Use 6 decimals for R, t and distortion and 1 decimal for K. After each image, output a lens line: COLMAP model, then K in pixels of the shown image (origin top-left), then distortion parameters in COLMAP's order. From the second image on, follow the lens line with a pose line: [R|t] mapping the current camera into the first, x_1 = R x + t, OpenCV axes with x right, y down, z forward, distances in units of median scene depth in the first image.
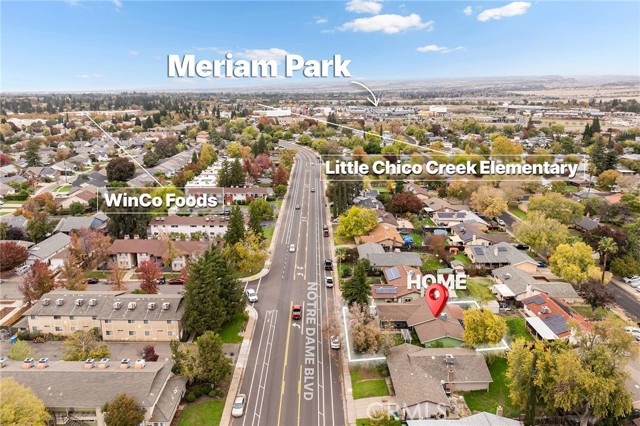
lens RADIAL K [[451.0, 0, 298.3], [0, 451.0, 210.5], [0, 0, 1]] dist [-0.035724, -0.001343]
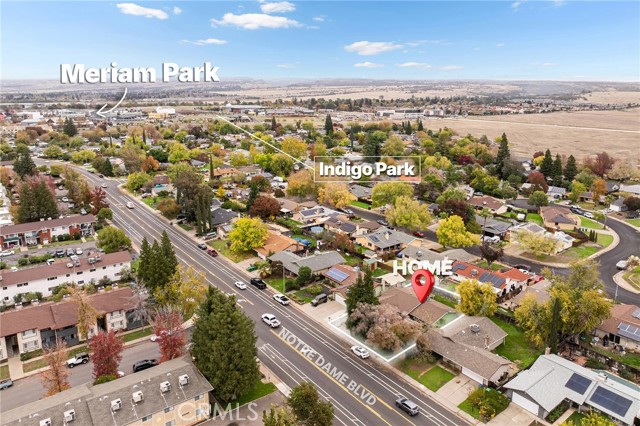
lens RADIAL K [[456.9, 0, 312.3], [0, 456.9, 198.5], [0, 0, 1]] dist [-0.031285, 0.001409]
pose [[0.789162, -0.133970, 0.599396, -0.325719], [0.151305, 0.988250, 0.021675, -0.047874], [-0.595257, 0.073586, 0.800159, 0.131542]]
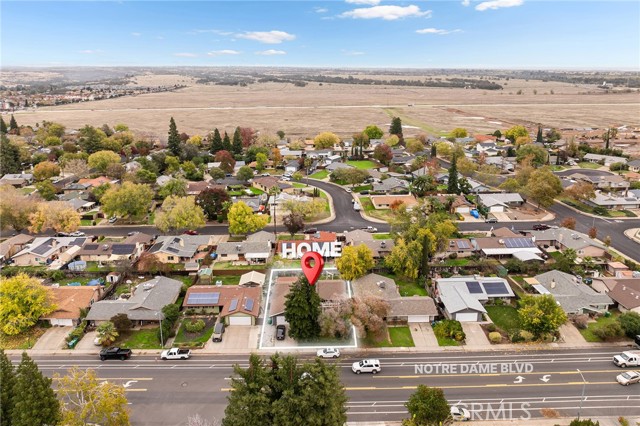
lens RADIAL K [[451.0, 0, 298.3], [0, 451.0, 210.5], [0, 0, 1]] dist [-0.035724, -0.001343]
pose [[-0.023701, -0.286307, 0.957845, -0.431326], [0.272774, 0.919907, 0.281717, -0.158516], [-0.961786, 0.267952, 0.056295, 0.535842]]
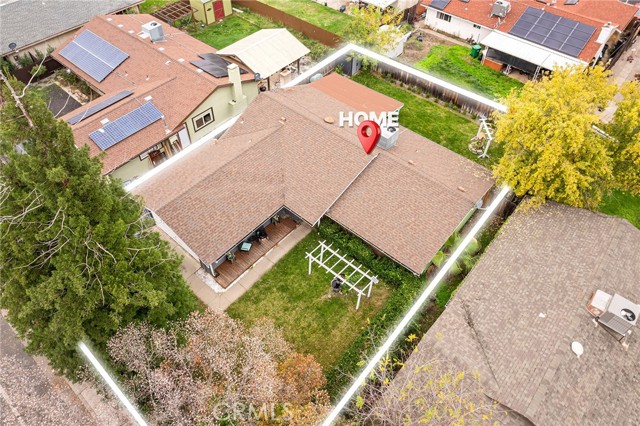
lens RADIAL K [[456.9, 0, 312.3], [0, 456.9, 198.5], [0, 0, 1]] dist [-0.031285, 0.001409]
pose [[0.637788, -0.558407, 0.530479, 0.058682], [0.187661, 0.780651, 0.596127, 0.041730], [-0.747001, -0.280652, 0.602681, 0.482272]]
